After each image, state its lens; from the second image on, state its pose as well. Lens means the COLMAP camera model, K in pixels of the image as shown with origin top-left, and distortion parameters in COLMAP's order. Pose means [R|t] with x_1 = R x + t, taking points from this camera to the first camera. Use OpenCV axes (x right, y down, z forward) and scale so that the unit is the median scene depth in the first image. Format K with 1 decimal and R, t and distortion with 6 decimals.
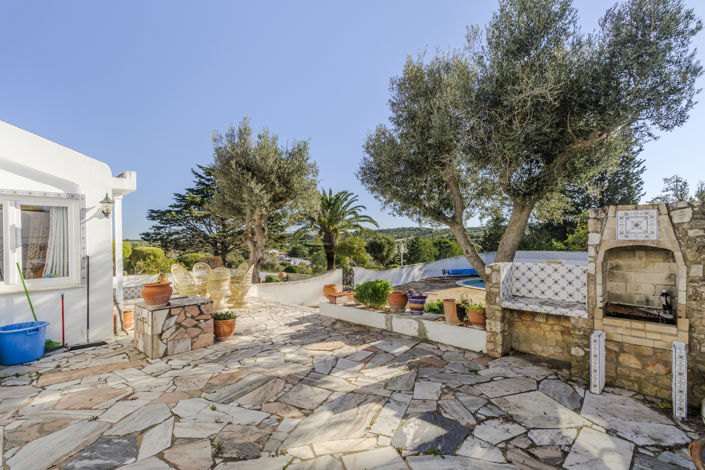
lens RADIAL K [[324.6, 0, 352.4], [0, 324.6, 237.7], [0, 0, 1]] dist [-0.001174, 0.000089]
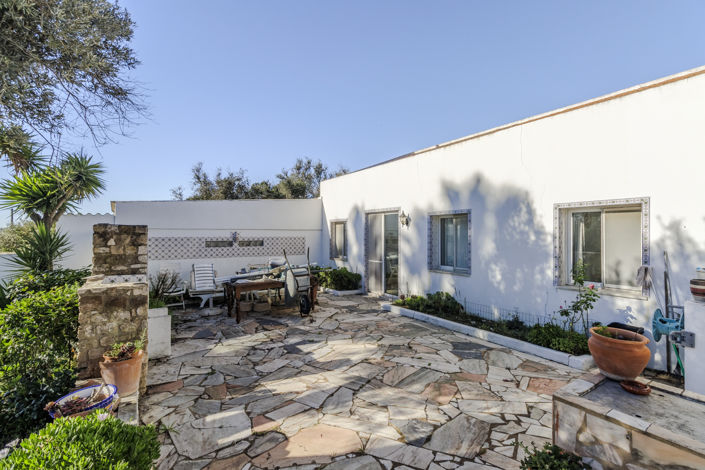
lens RADIAL K [[324.6, 0, 355.7], [0, 324.6, 234.5], [0, 0, 1]] dist [-0.001174, 0.000089]
pose [[-0.975654, 0.012110, 0.218979, -0.370433], [0.011526, 0.999926, -0.003944, -0.042865], [-0.219010, -0.001324, -0.975722, 2.129350]]
